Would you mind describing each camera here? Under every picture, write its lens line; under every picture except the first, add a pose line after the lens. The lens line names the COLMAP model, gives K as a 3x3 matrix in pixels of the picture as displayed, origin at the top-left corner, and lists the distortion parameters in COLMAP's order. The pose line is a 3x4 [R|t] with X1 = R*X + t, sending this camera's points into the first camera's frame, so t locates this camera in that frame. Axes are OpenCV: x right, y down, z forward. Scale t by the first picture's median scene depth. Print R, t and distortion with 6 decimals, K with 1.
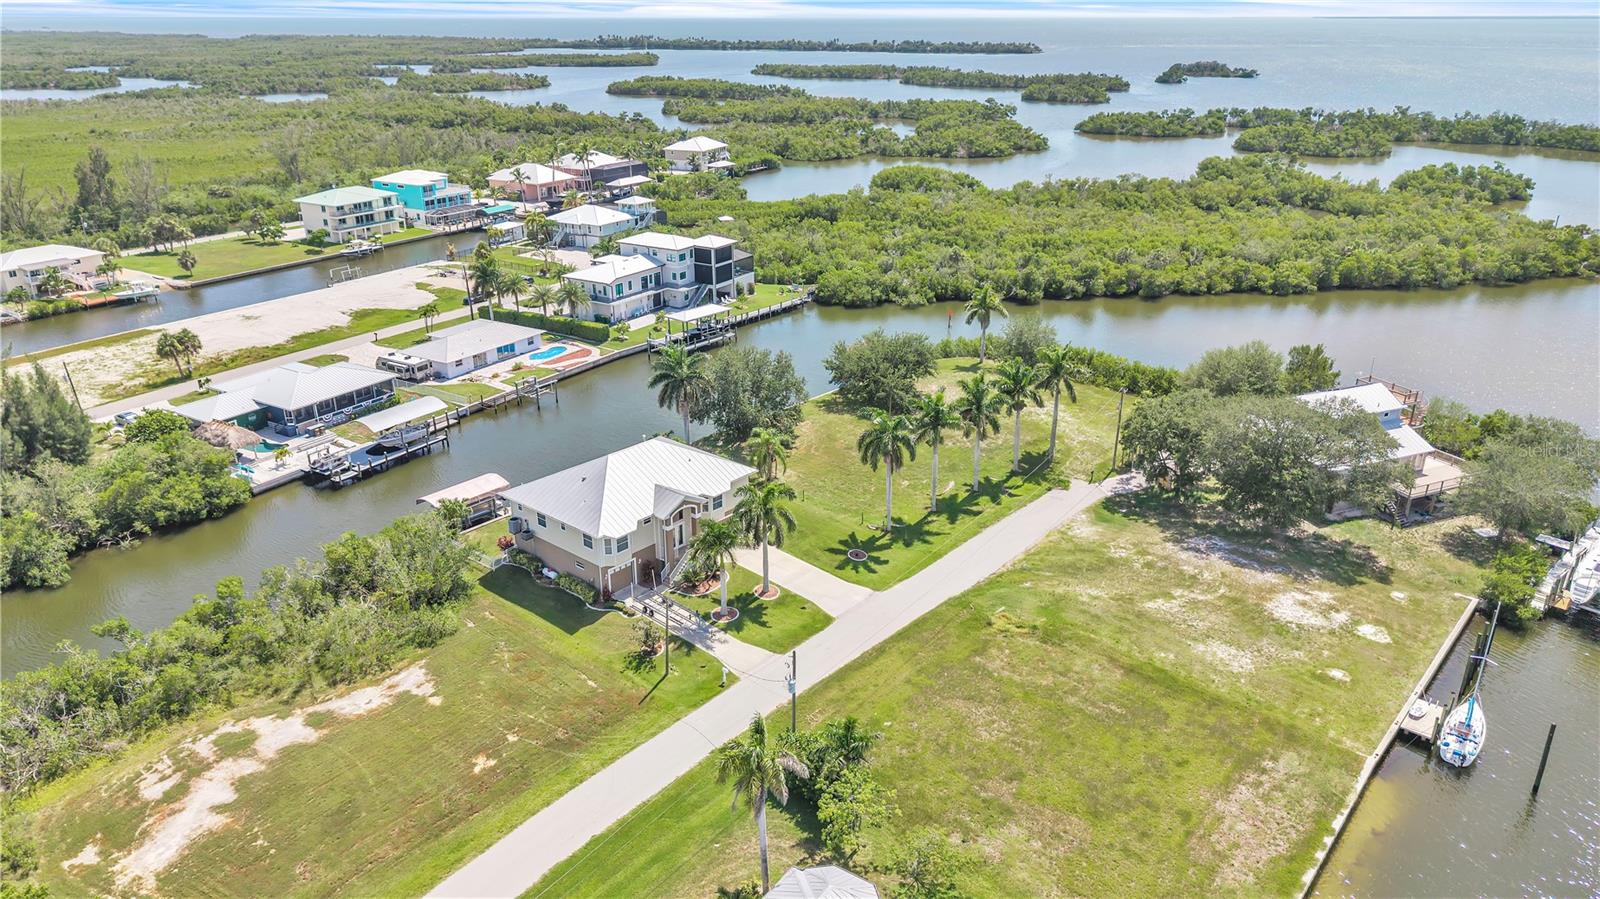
lens RADIAL K [[1102.4, 0, 792.1], [0, 1102.4, 449.3], [0, 0, 1]] dist [0.035588, -0.051628]
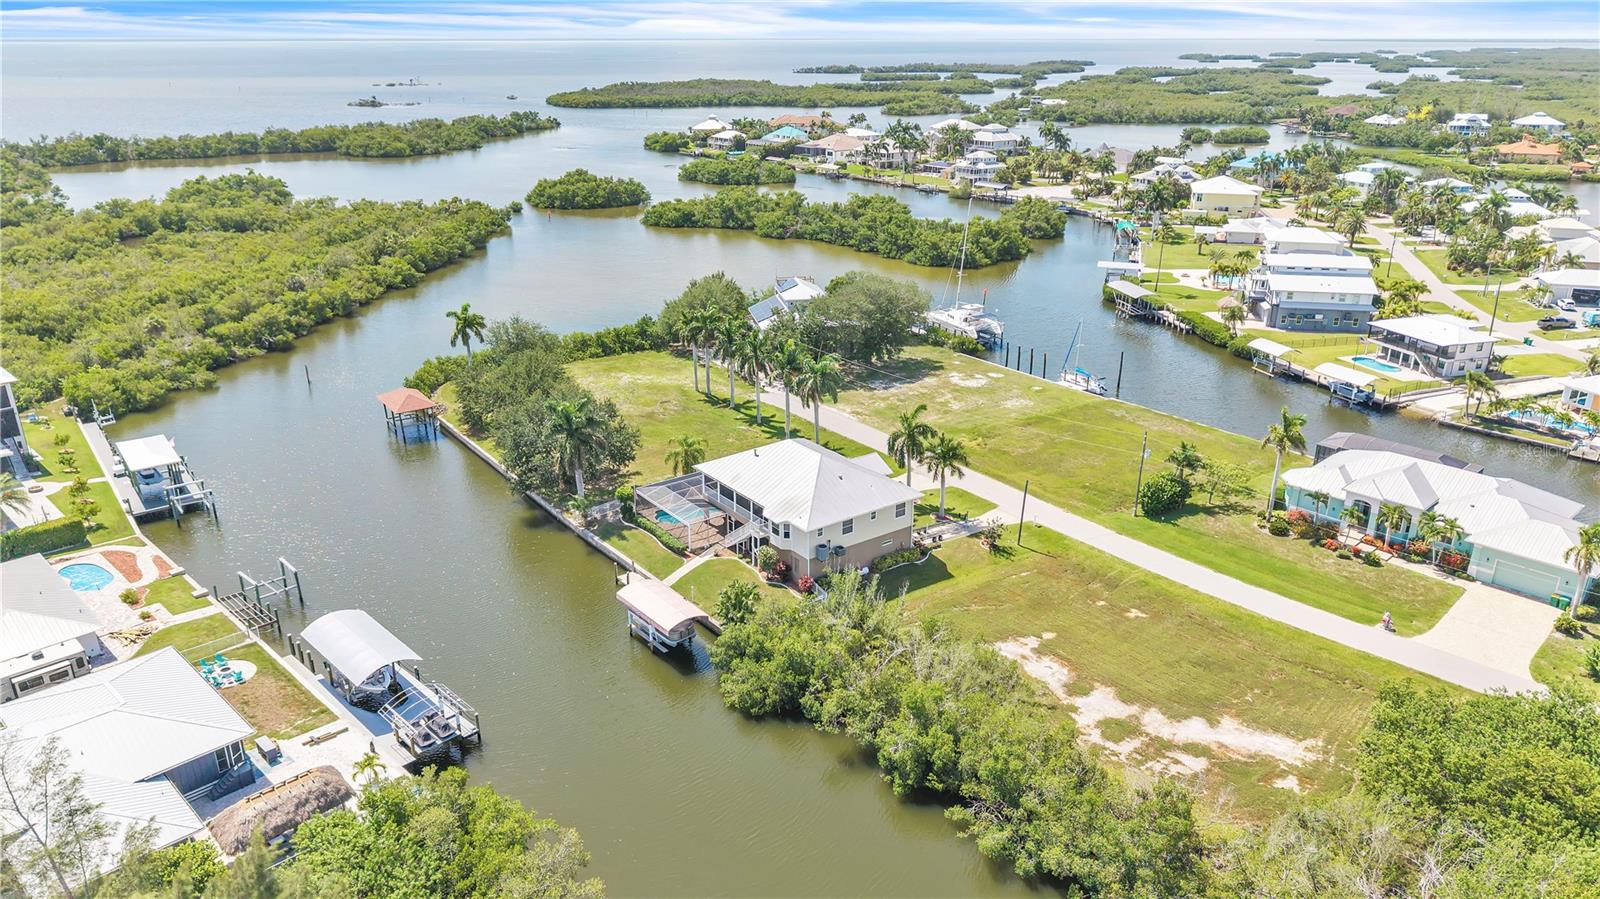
lens RADIAL K [[1138.8, 0, 800.0], [0, 1138.8, 449.5], [0, 0, 1]] dist [0.047995, -0.074850]
pose [[0.183727, -0.330792, 0.925646, -0.956826], [0.358047, 0.899505, 0.250383, -0.225140], [-0.915449, 0.285423, 0.283702, 0.586373]]
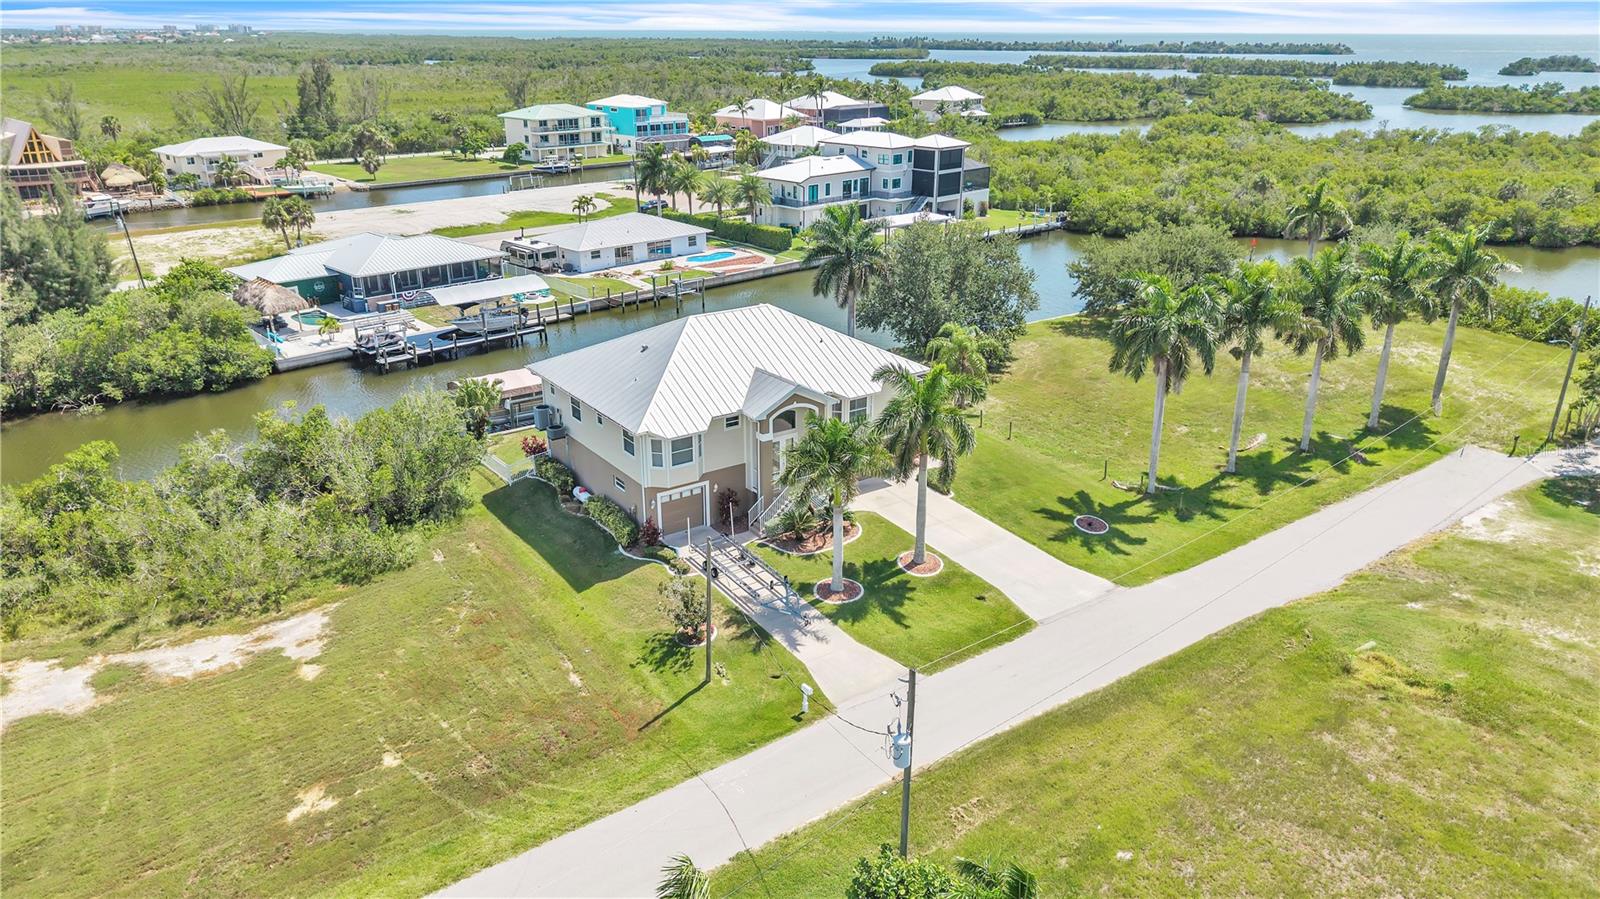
lens RADIAL K [[1081.7, 0, 800.0], [0, 1081.7, 449.5], [0, 0, 1]] dist [0.034086, -0.047746]
pose [[0.973127, 0.090781, -0.211617, 0.023401], [-0.093314, 0.995635, -0.001990, 0.061959], [0.210512, 0.021683, 0.977351, 0.346115]]
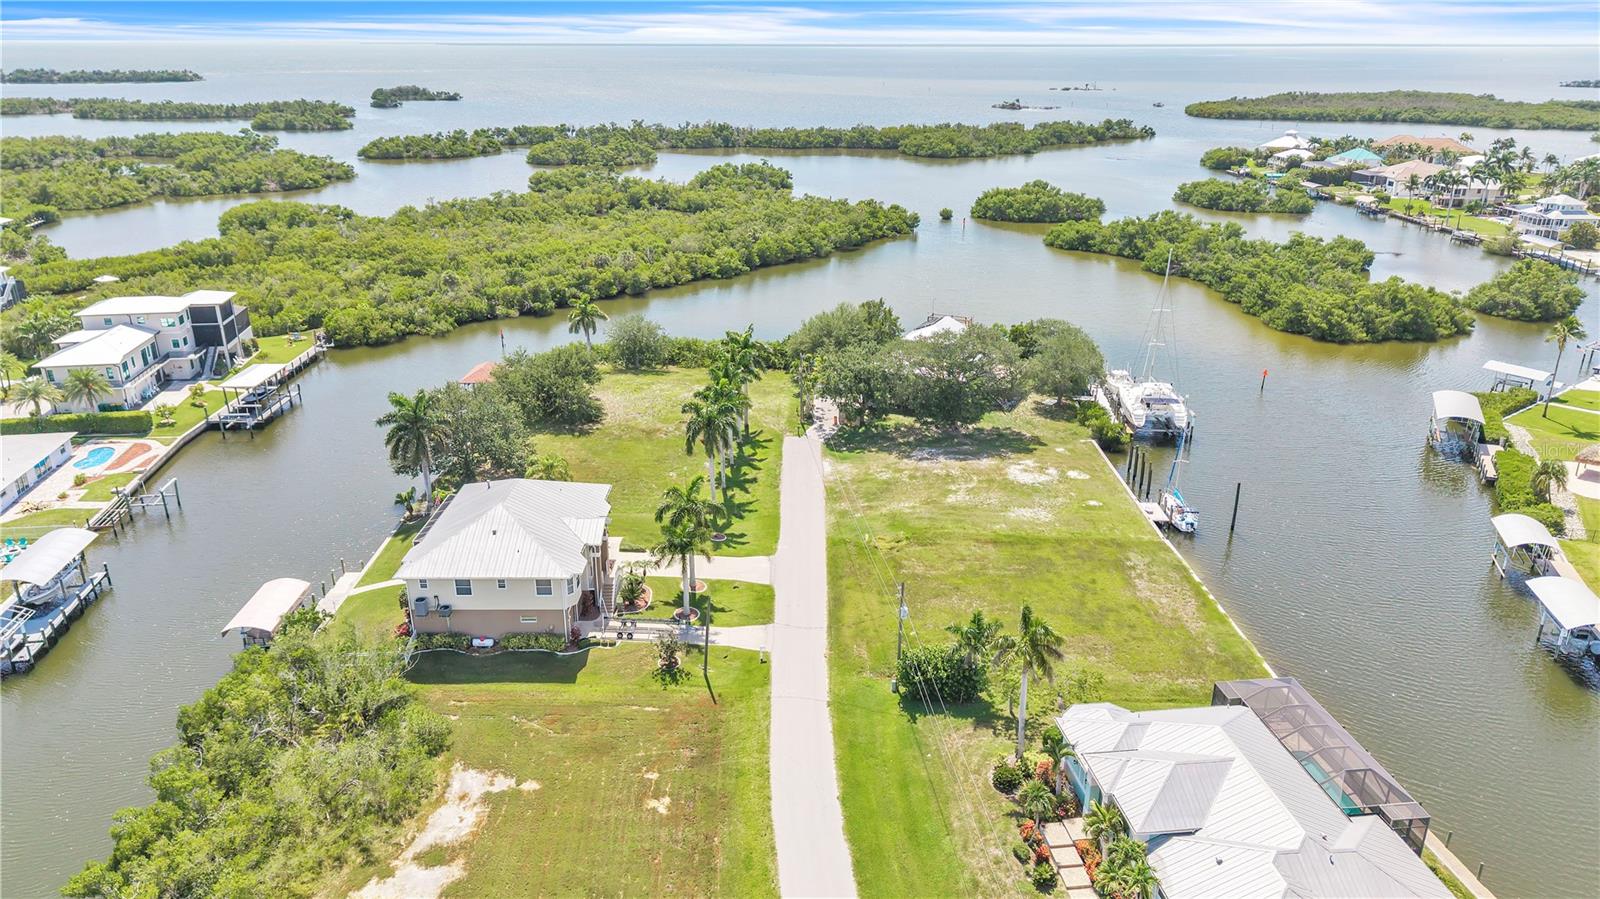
lens RADIAL K [[1102.4, 0, 792.1], [0, 1102.4, 449.3], [0, 0, 1]] dist [0.035588, -0.051628]
pose [[0.745365, -0.225917, 0.627210, -0.463952], [0.238778, 0.968881, 0.065225, -0.033682], [-0.622427, 0.101147, 0.776115, 0.090633]]
